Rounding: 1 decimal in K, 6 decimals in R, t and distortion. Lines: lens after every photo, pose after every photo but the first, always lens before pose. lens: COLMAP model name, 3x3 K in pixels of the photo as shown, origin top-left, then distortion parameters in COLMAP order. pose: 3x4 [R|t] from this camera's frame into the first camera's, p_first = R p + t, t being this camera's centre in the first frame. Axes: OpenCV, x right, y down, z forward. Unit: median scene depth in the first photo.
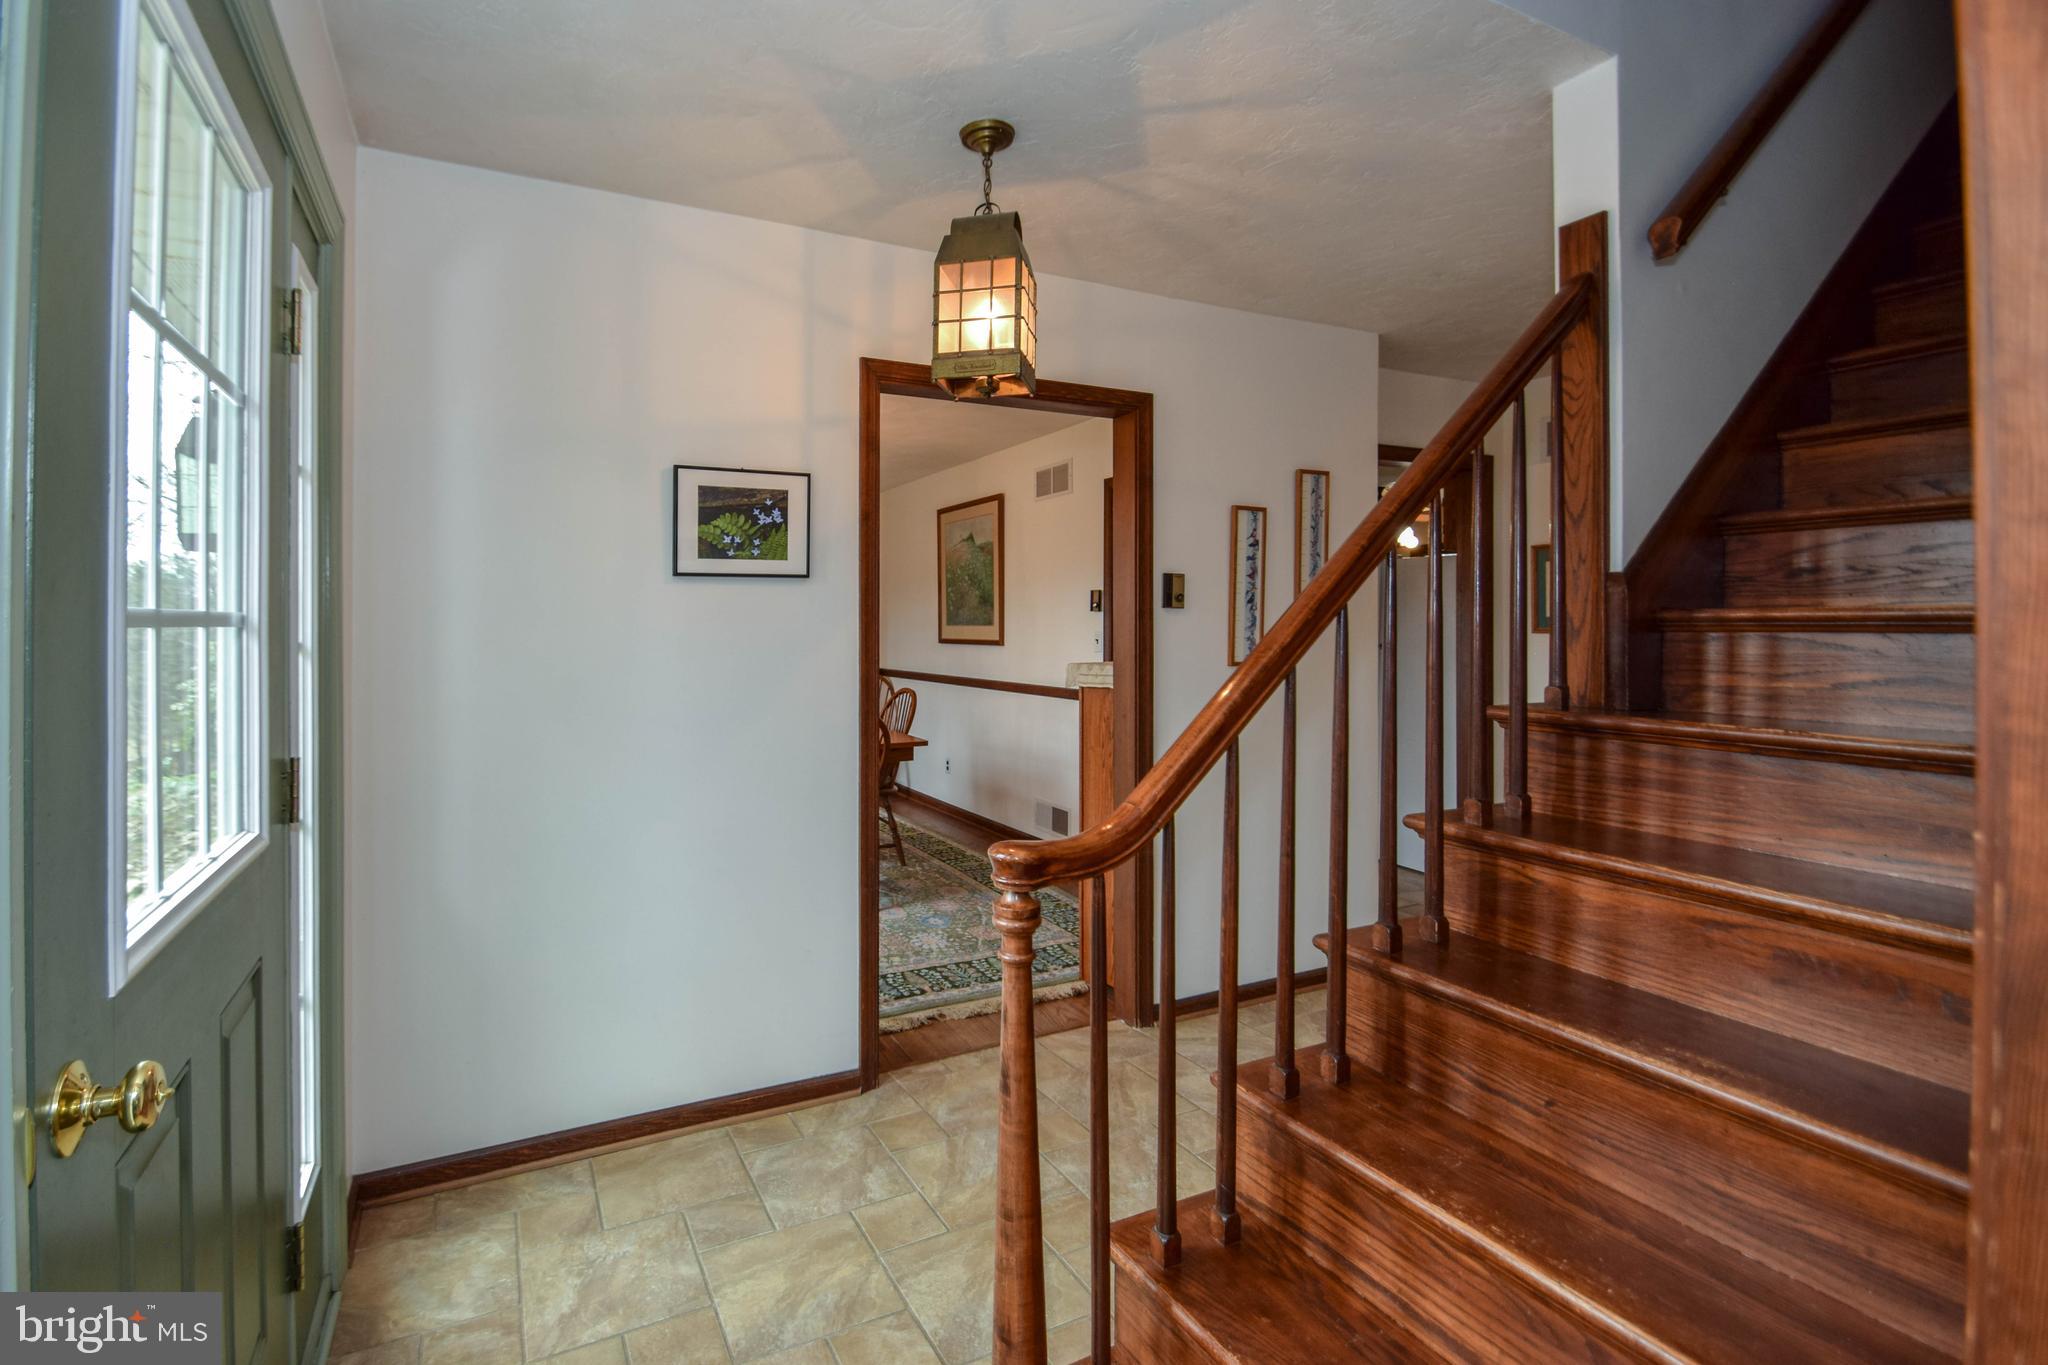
lens RADIAL K [[969.3, 0, 1023.2], [0, 969.3, 672.3], [0, 0, 1]] dist [0.012780, -0.000526]
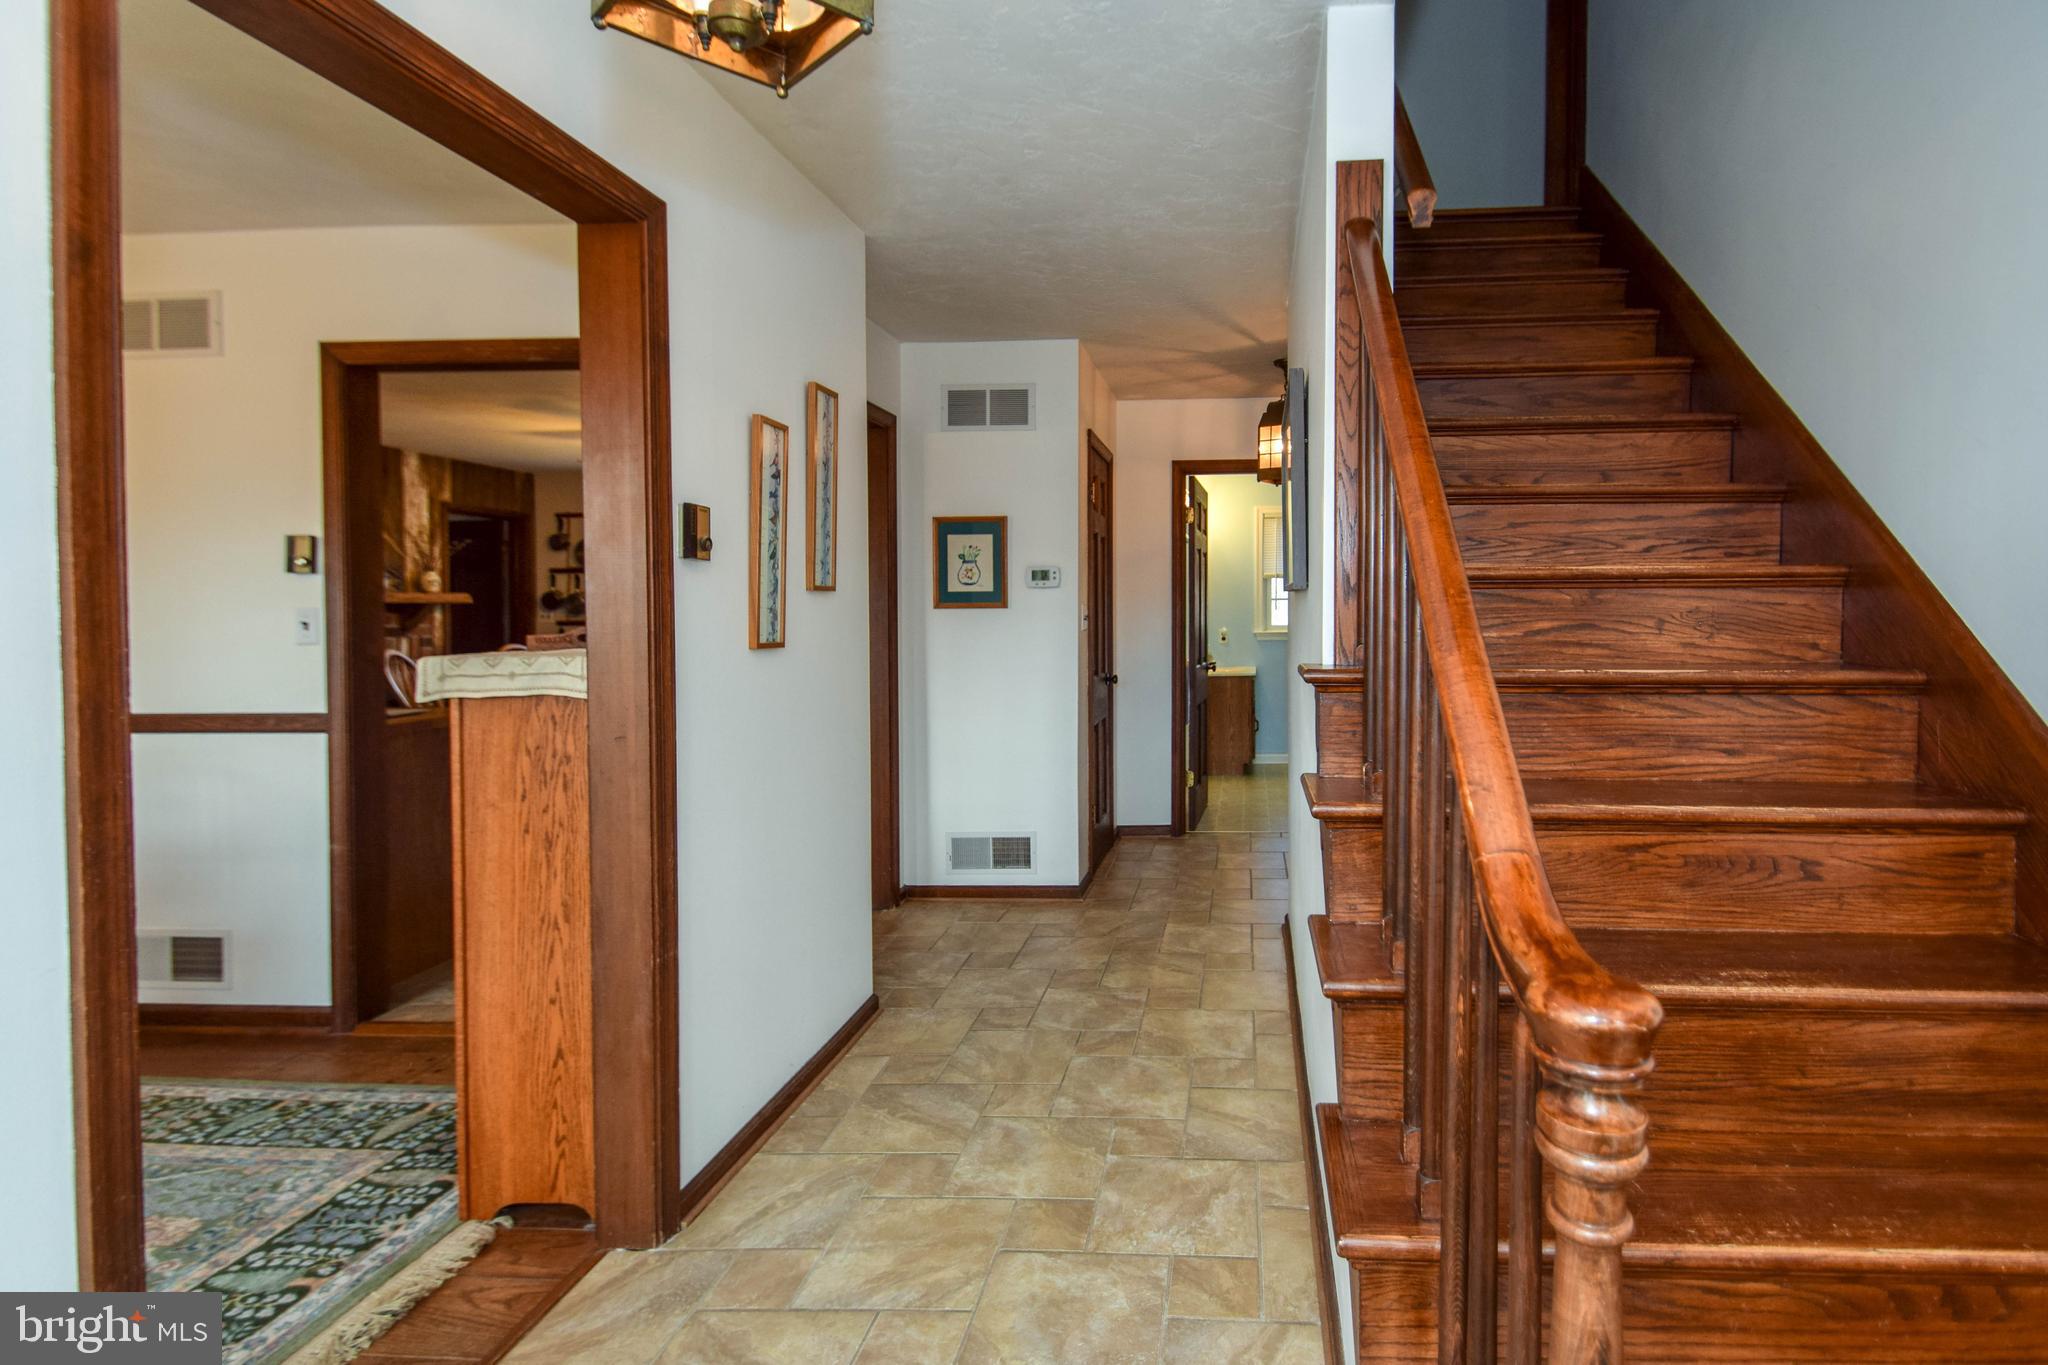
lens RADIAL K [[969.3, 0, 1023.2], [0, 969.3, 672.3], [0, 0, 1]] dist [0.012780, -0.000526]
pose [[0.528192, -0.042119, 0.848080, -0.272808], [0.046689, 0.998699, 0.020520, 0.004337], [-0.847840, 0.028758, 0.529471, 0.485909]]
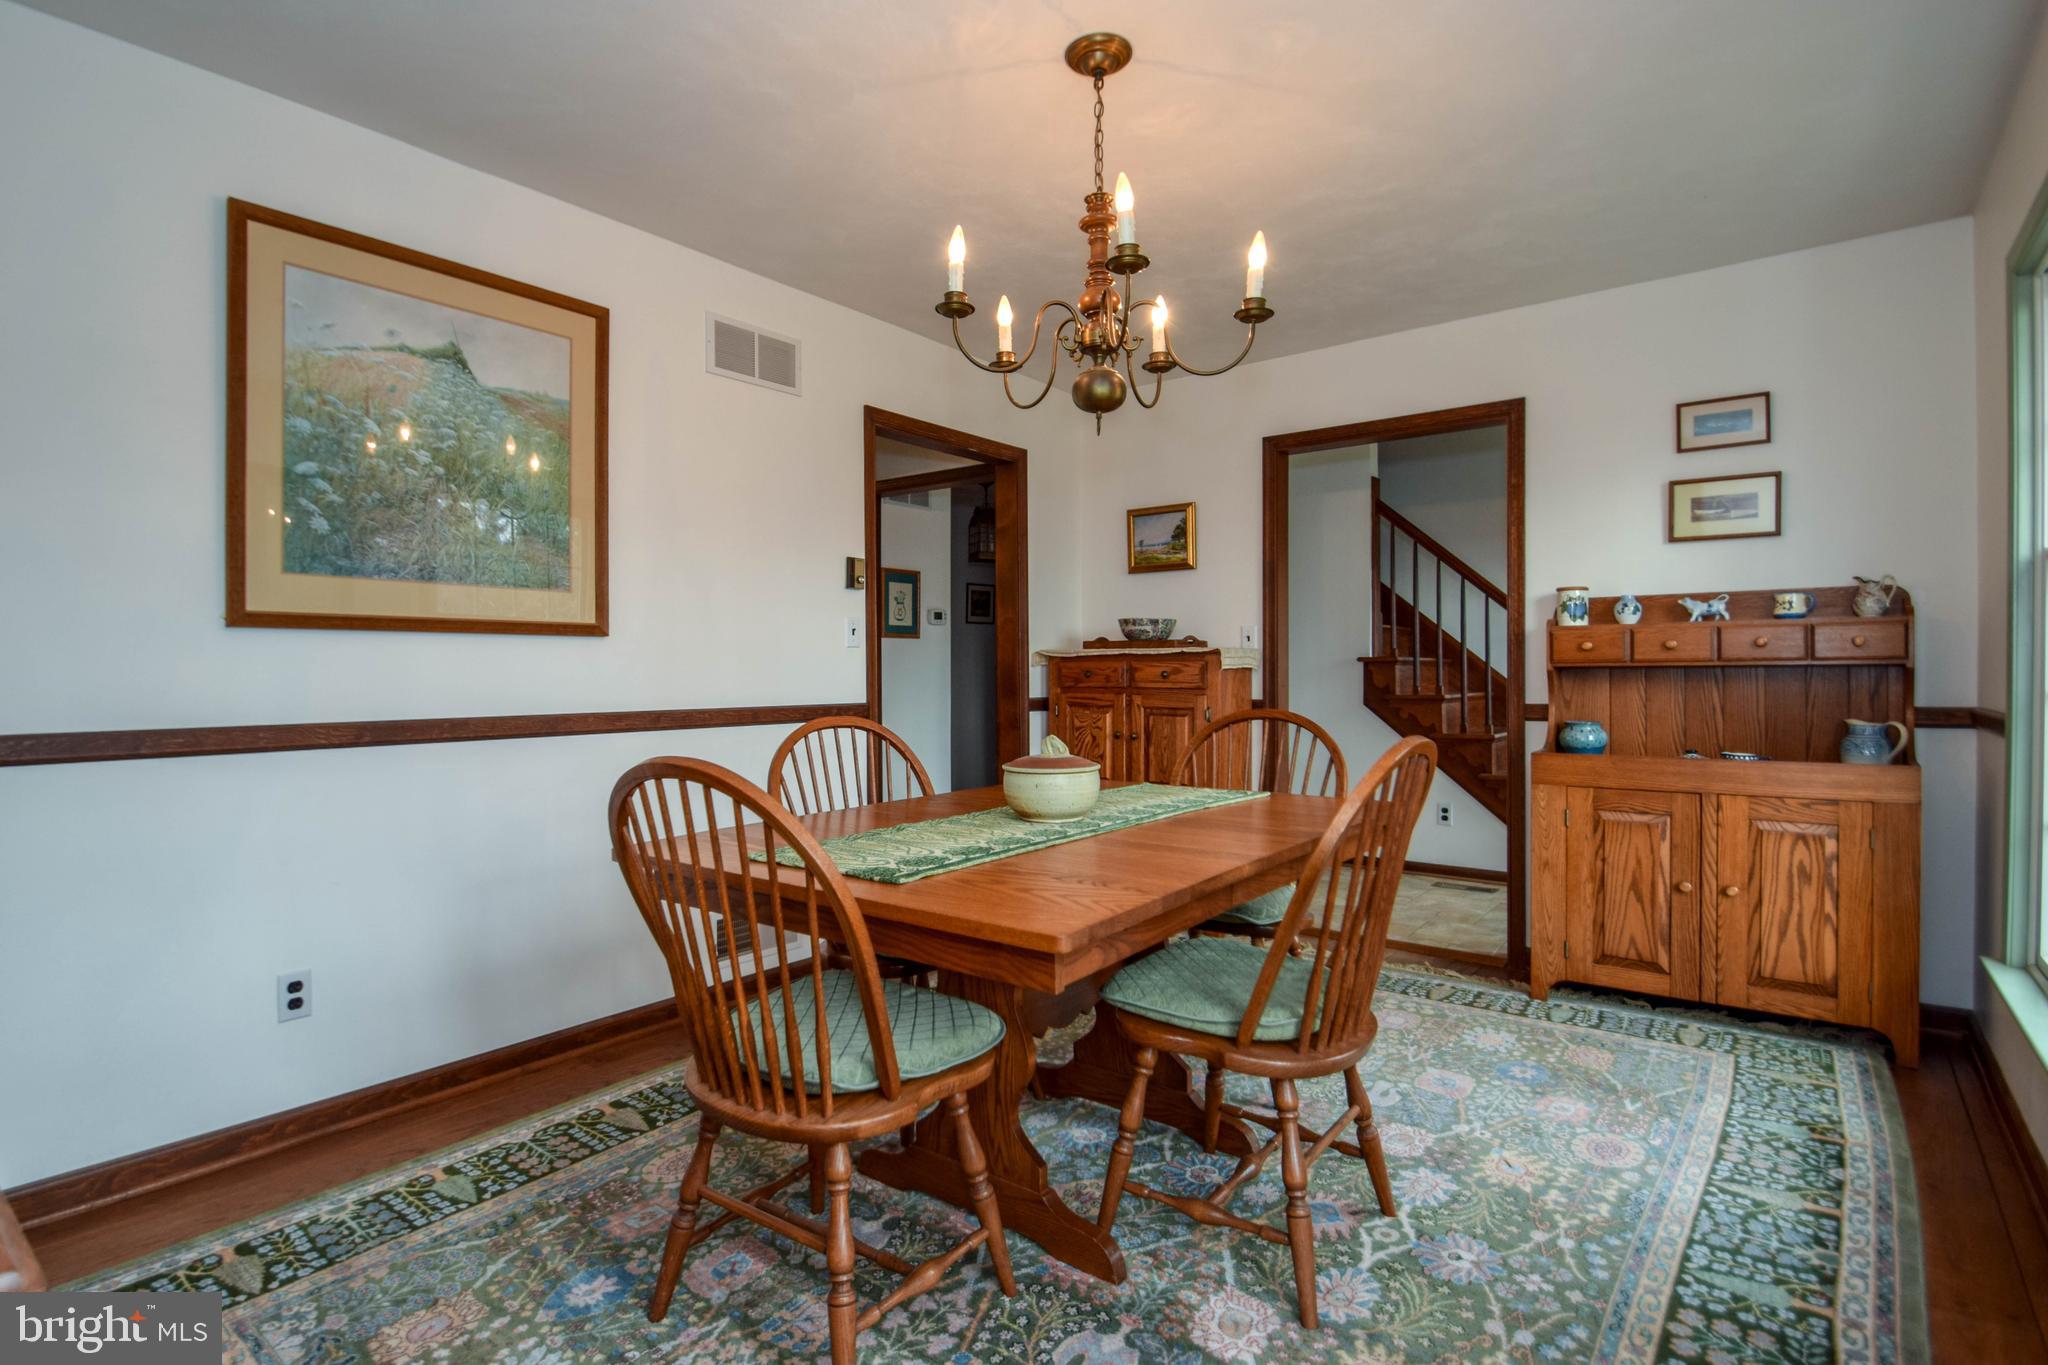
lens RADIAL K [[1012.4, 0, 1024.0], [0, 1012.4, 682.5], [0, 0, 1]] dist [-0.000861, -0.000245]
pose [[-0.402457, -0.000233, 0.915439, -0.910052], [0.055463, 0.998157, 0.024637, -0.010637], [-0.913757, 0.060688, -0.401703, 1.697037]]
